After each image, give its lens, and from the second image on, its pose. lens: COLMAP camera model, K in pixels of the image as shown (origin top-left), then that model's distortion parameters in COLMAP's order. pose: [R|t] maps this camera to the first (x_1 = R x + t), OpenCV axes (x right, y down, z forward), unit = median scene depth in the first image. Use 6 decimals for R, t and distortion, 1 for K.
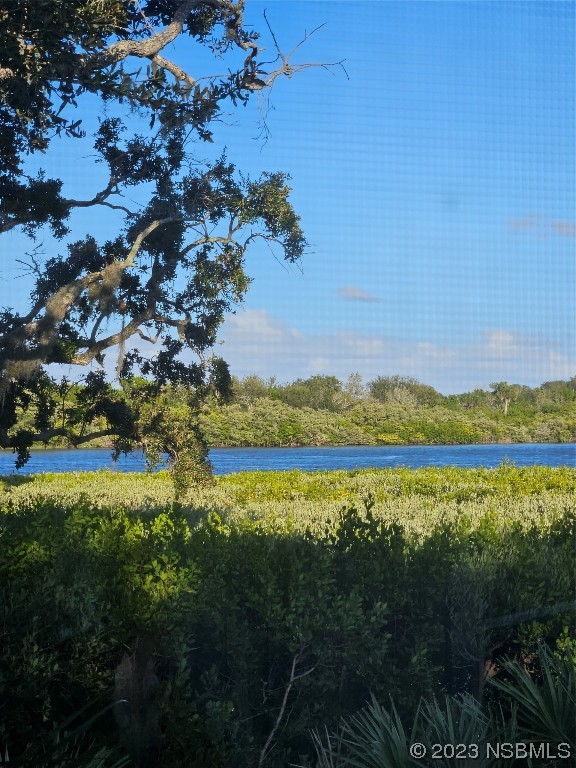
lens RADIAL K [[1908.9, 0, 365.5], [0, 1908.9, 383.5], [0, 0, 1]] dist [0.903243, 0.040914]
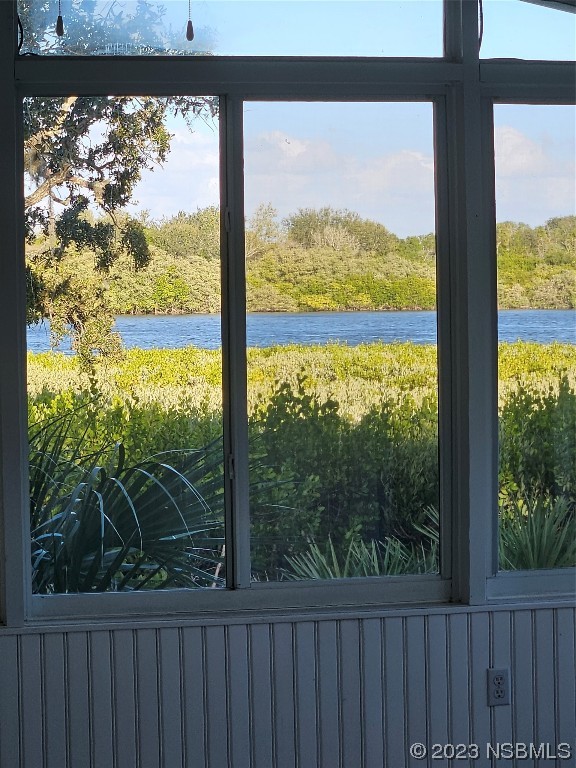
lens RADIAL K [[1545.7, 0, 288.0], [0, 1545.7, 384.0], [0, 0, 1]] dist [-0.693032, -0.041138]
pose [[0.999920, 0.002268, -0.012450, 0.005570], [-0.001323, 0.997153, 0.075396, 0.010357], [0.012585, -0.075374, 0.997076, 0.285539]]
